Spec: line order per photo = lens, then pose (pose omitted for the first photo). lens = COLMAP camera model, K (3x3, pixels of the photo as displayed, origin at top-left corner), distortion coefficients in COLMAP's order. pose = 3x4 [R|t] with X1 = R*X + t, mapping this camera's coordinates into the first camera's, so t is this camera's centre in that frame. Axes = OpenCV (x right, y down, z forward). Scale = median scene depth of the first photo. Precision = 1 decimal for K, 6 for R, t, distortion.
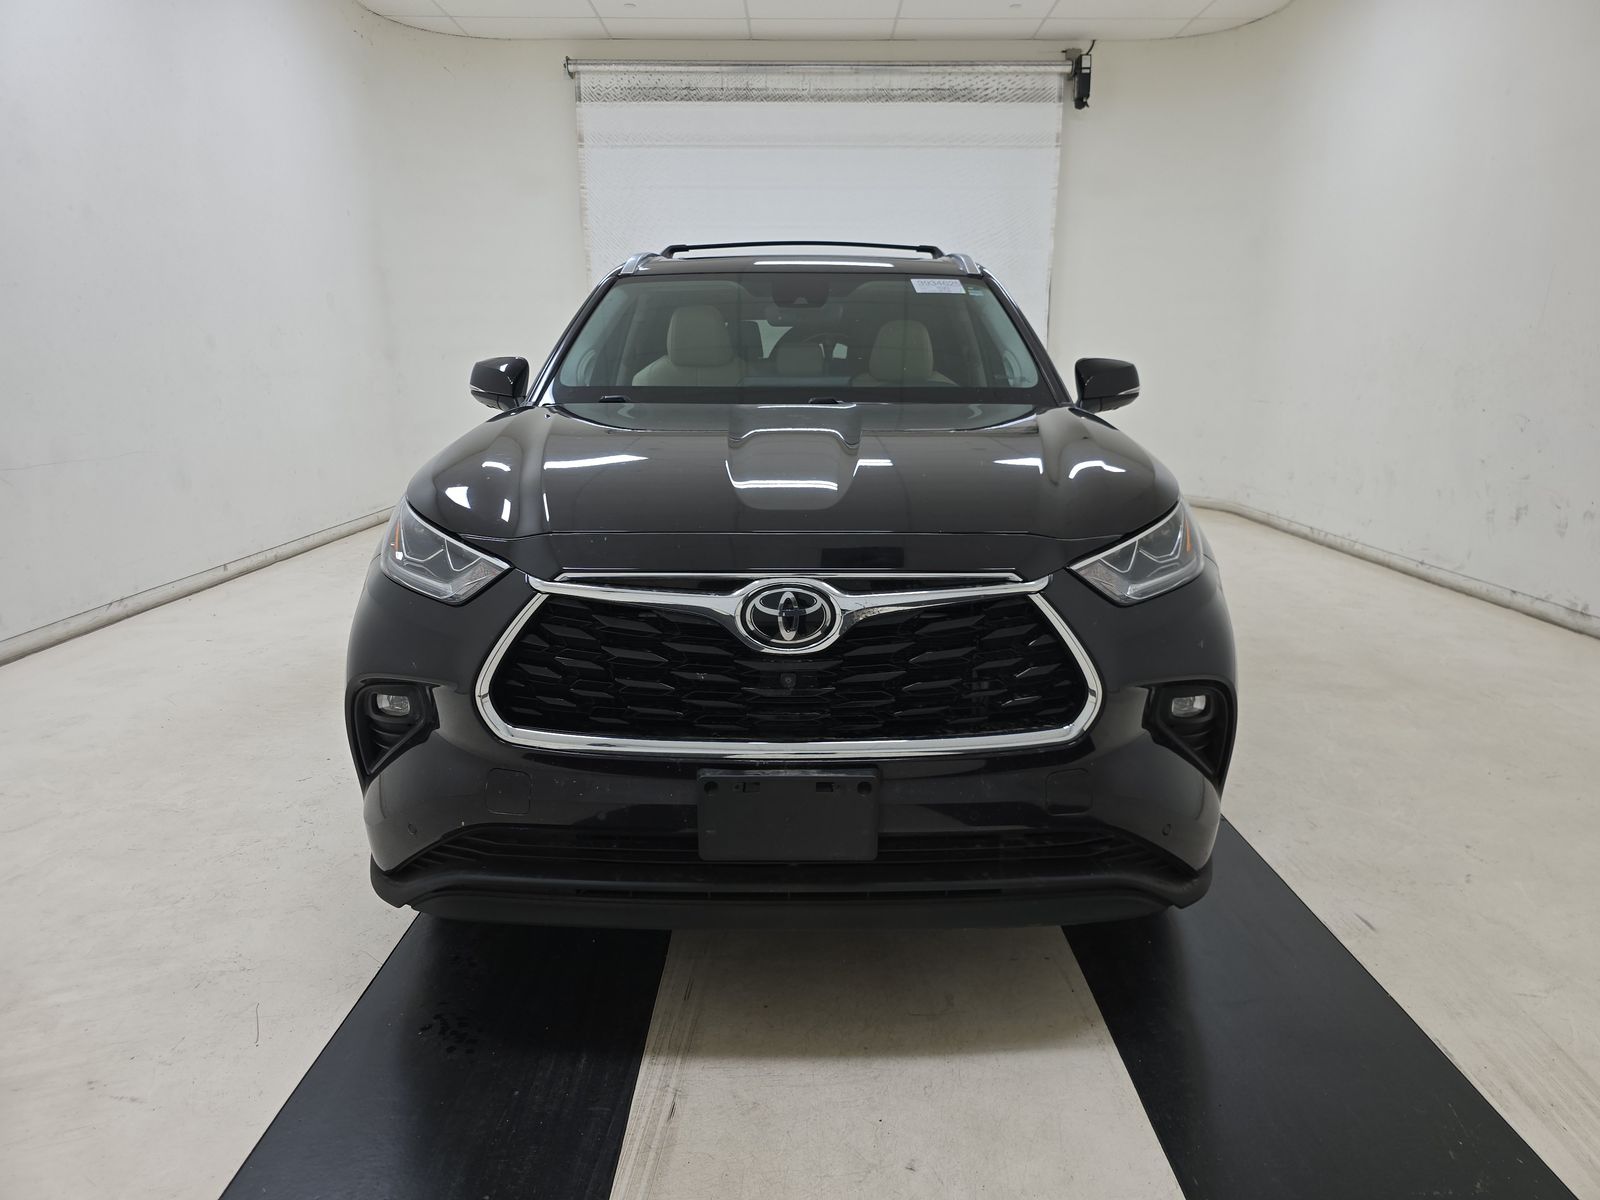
lens RADIAL K [[1067.7, 0, 799.9], [0, 1067.7, 591.3], [0, 0, 1]] dist [0.049495, -0.033414]
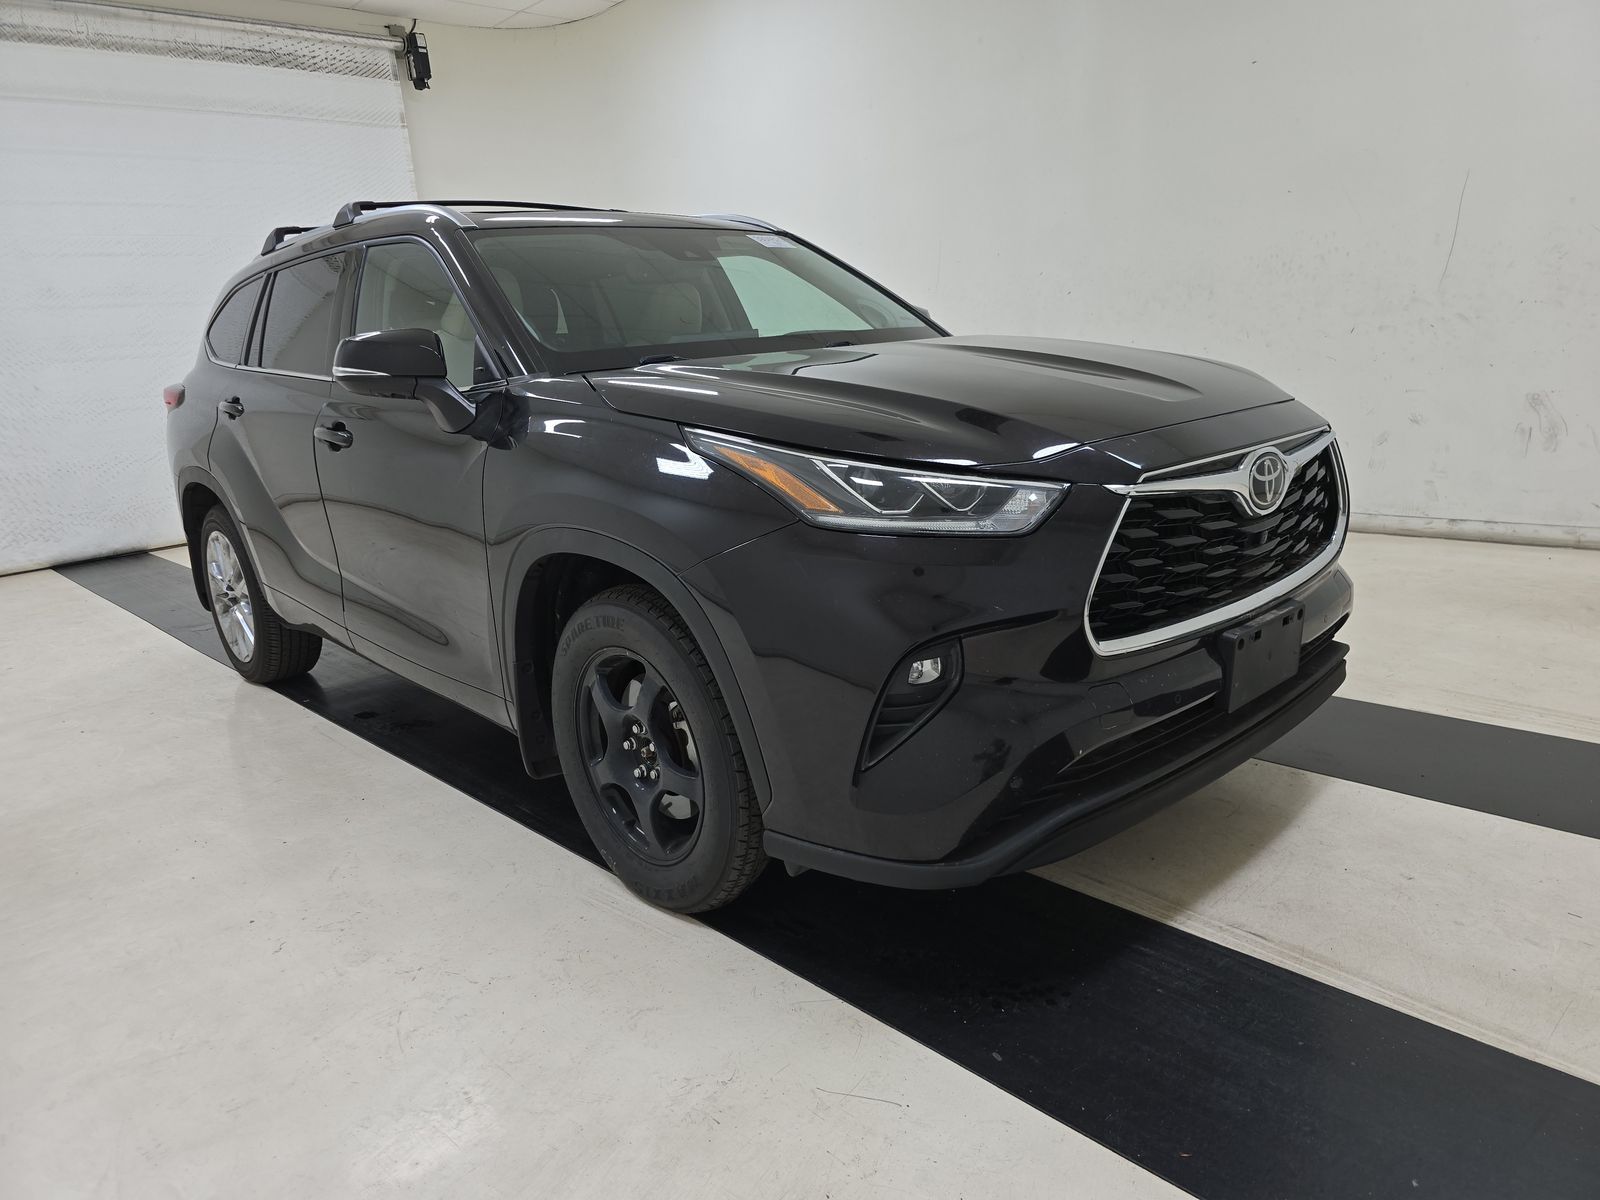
lens RADIAL K [[1075.4, 0, 800.0], [0, 1075.4, 600.0], [0, 0, 1]] dist [0.039443, -0.033928]
pose [[0.729775, -0.216065, 0.648648, -0.219075], [0.215043, 0.973138, 0.082215, -0.010518], [-0.648988, 0.079489, 0.756635, 0.083214]]
